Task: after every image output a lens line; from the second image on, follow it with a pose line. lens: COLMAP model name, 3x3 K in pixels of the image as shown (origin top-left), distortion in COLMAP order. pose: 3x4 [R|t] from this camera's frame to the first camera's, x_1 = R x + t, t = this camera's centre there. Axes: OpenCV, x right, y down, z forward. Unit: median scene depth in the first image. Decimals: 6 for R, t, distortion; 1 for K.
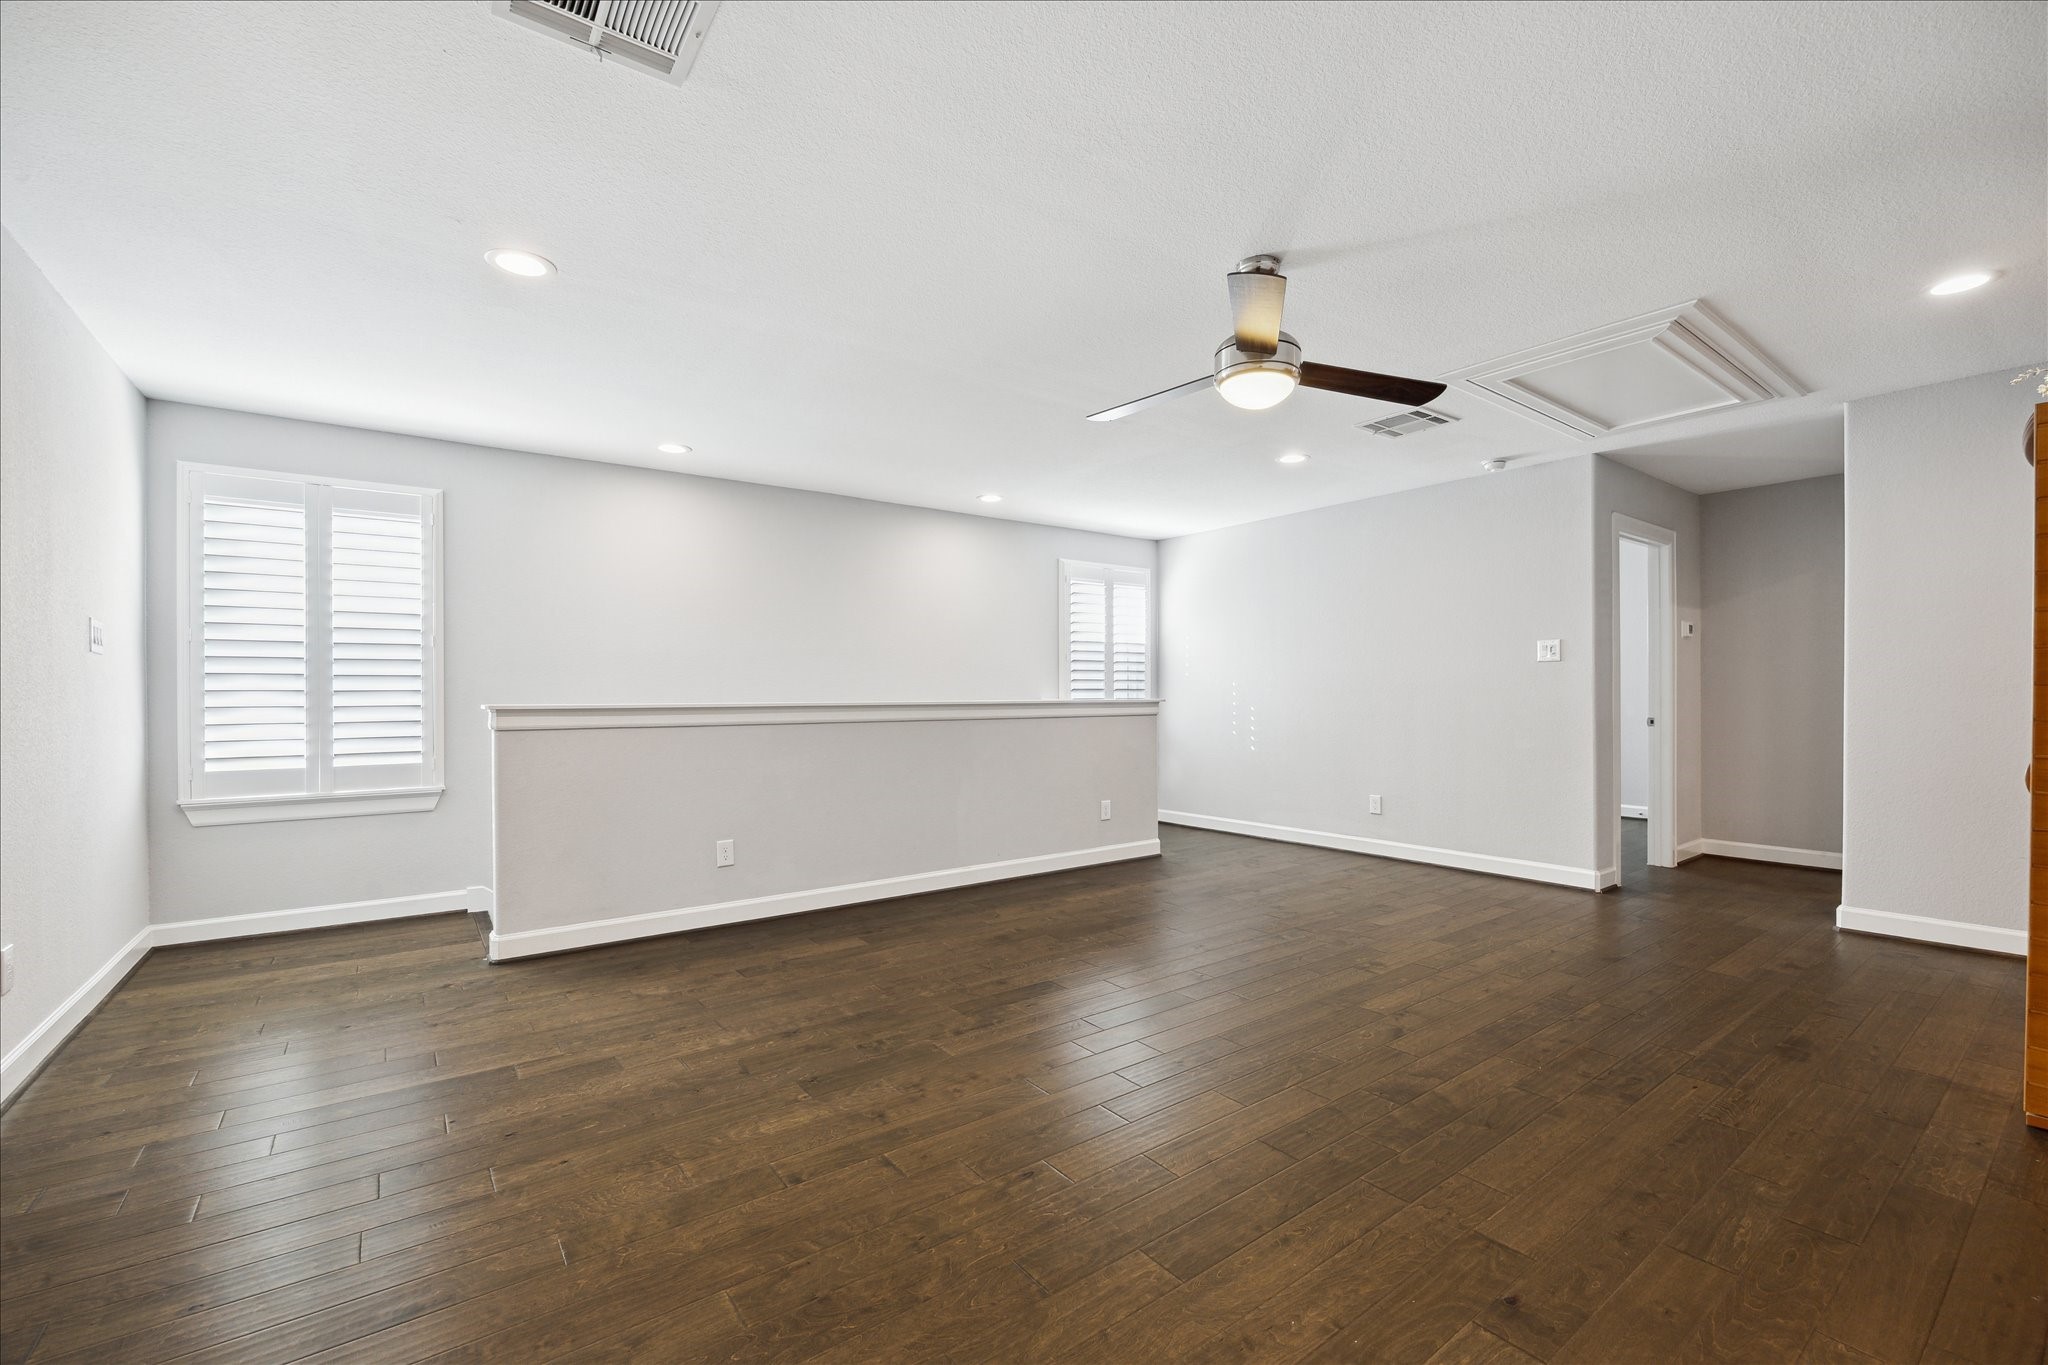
lens RADIAL K [[880.0, 0, 1033.6], [0, 880.0, 693.2], [0, 0, 1]] dist [-0.015030, 0.000241]
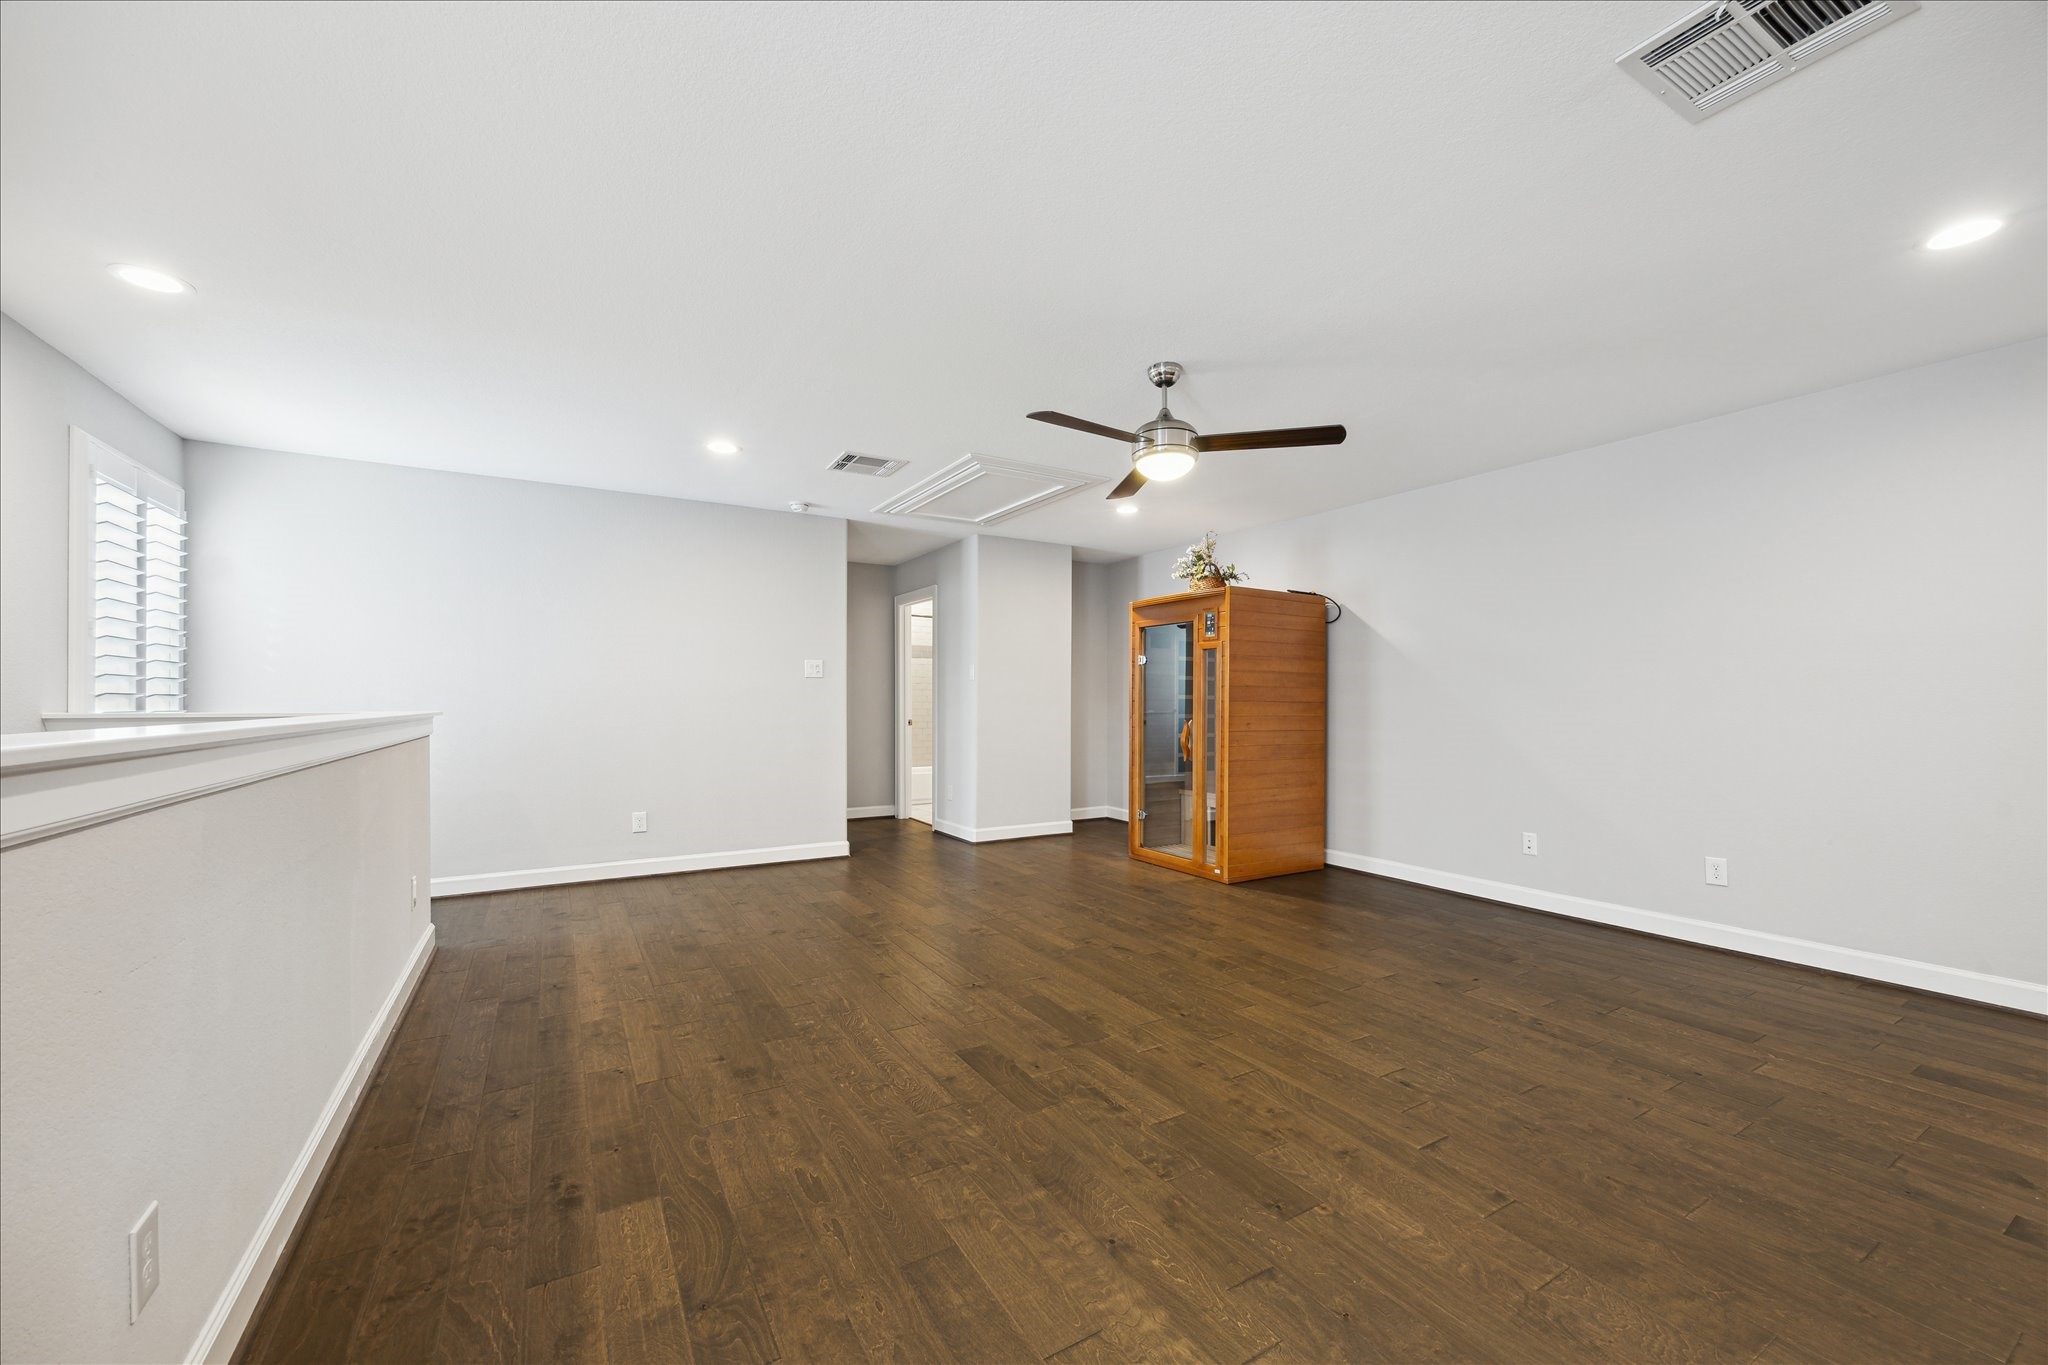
lens RADIAL K [[794.8, 0, 1052.7], [0, 794.8, 694.6], [0, 0, 1]] dist [0.000411, 0.000099]
pose [[0.088139, 0.012177, 0.996034, -0.825534], [-0.002689, 0.999925, -0.011987, 0.000801], [-0.996105, -0.001622, 0.088166, 0.965319]]
